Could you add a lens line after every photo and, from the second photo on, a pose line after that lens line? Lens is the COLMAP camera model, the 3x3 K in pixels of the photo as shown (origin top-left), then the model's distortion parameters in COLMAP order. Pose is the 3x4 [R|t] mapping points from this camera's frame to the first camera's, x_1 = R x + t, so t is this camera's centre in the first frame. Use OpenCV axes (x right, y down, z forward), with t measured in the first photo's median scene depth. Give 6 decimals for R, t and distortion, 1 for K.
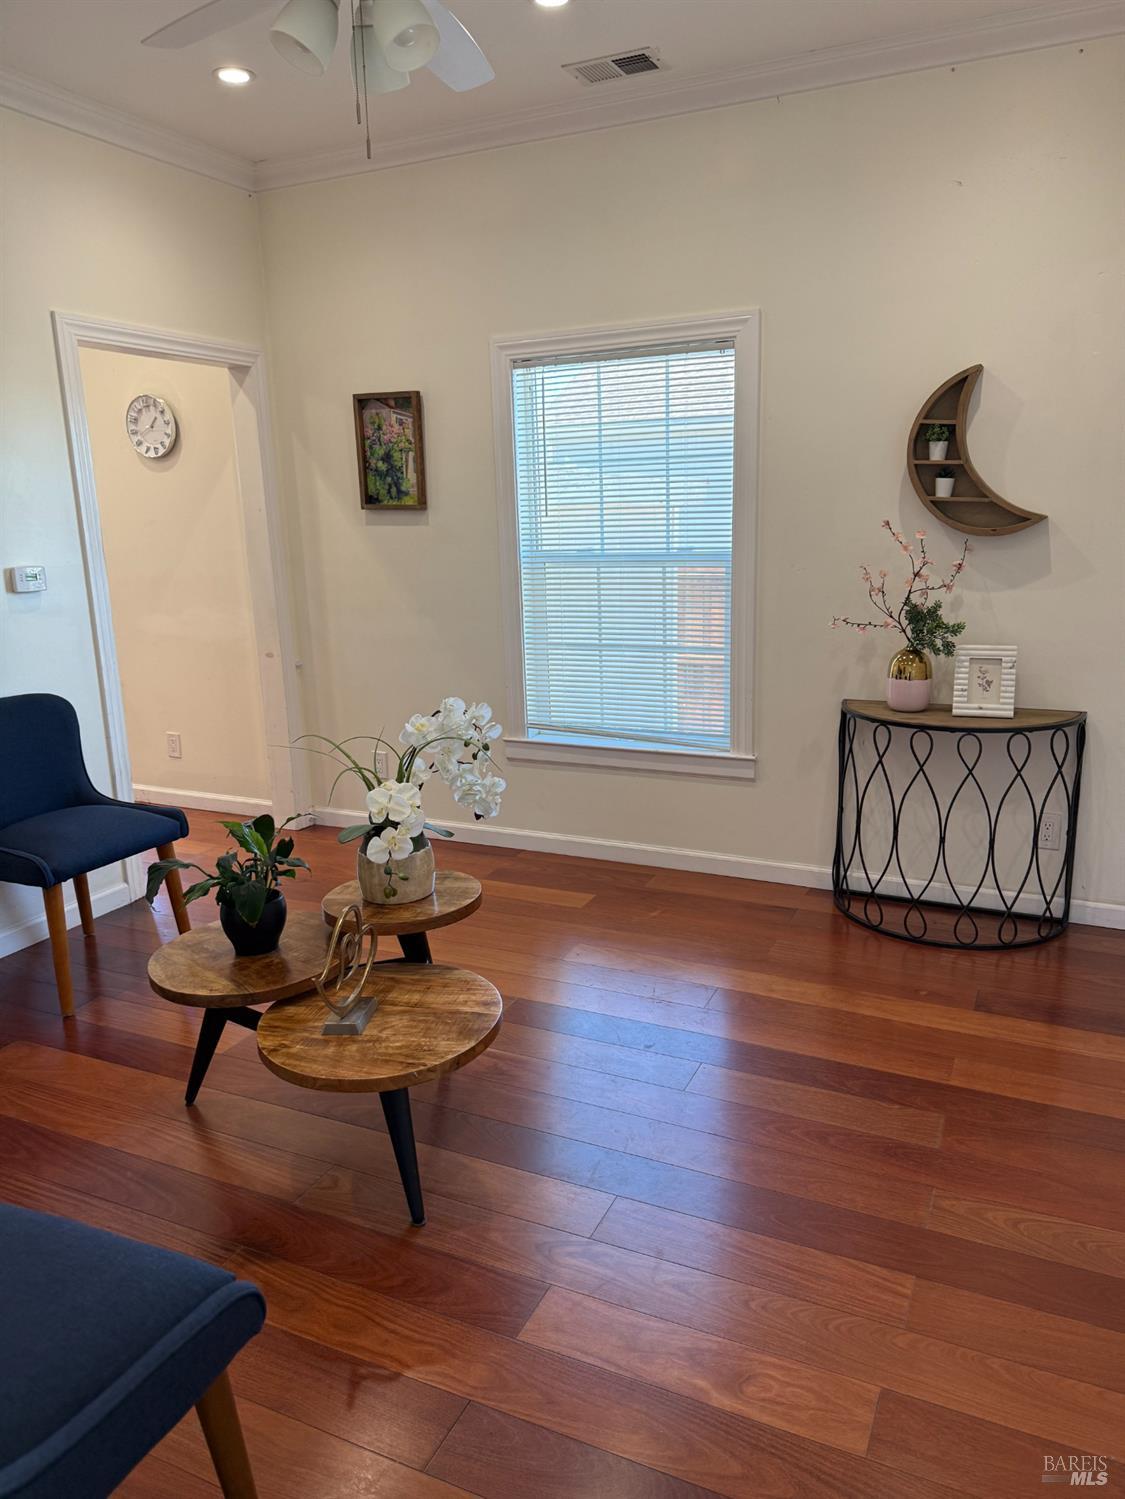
lens RADIAL K [[1050.3, 0, 554.2], [0, 1050.3, 747.9], [0, 0, 1]] dist [0.155624, -0.261847]
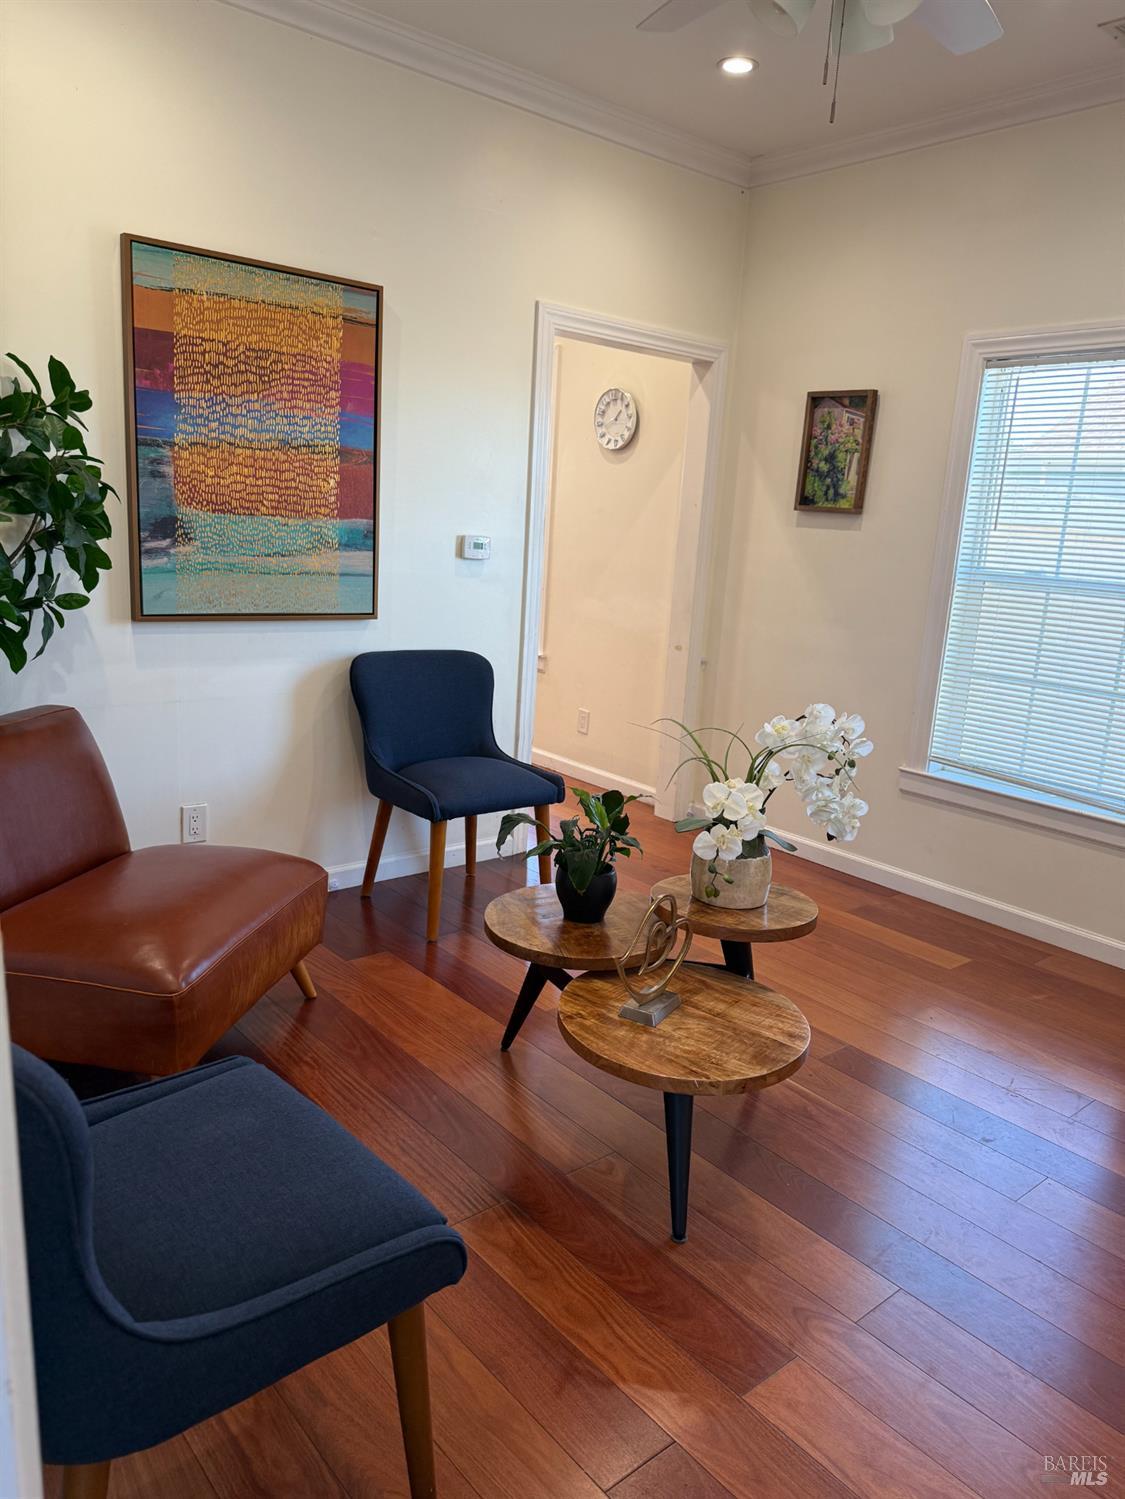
lens RADIAL K [[1050.3, 0, 554.2], [0, 1050.3, 747.9], [0, 0, 1]] dist [0.155624, -0.261847]
pose [[0.906618, 0.172006, -0.385302, 0.053265], [-0.177158, 0.983928, 0.022390, 0.010681], [0.382960, 0.047960, 0.922519, 0.048694]]
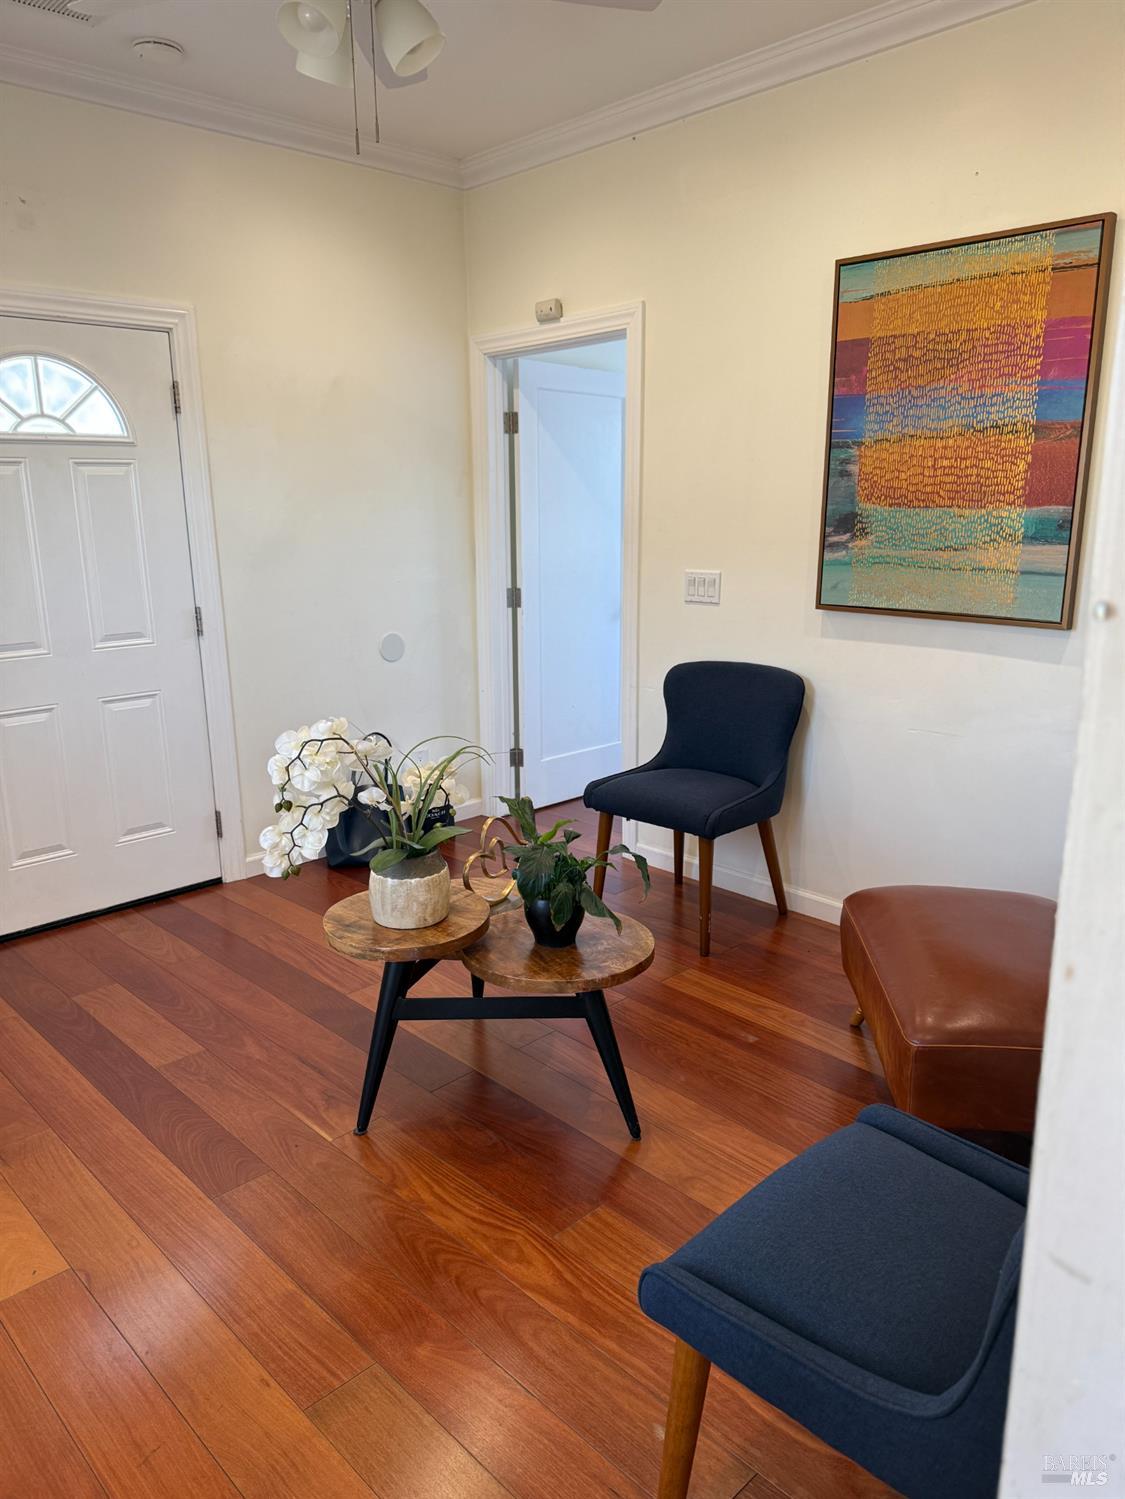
lens RADIAL K [[1050.3, 0, 554.2], [0, 1050.3, 747.9], [0, 0, 1]] dist [0.155624, -0.261847]
pose [[-0.344239, 0.248480, -0.905404, 0.534162], [-0.207330, 0.920418, 0.331428, -0.244732], [0.915704, 0.301808, -0.265327, 1.132603]]
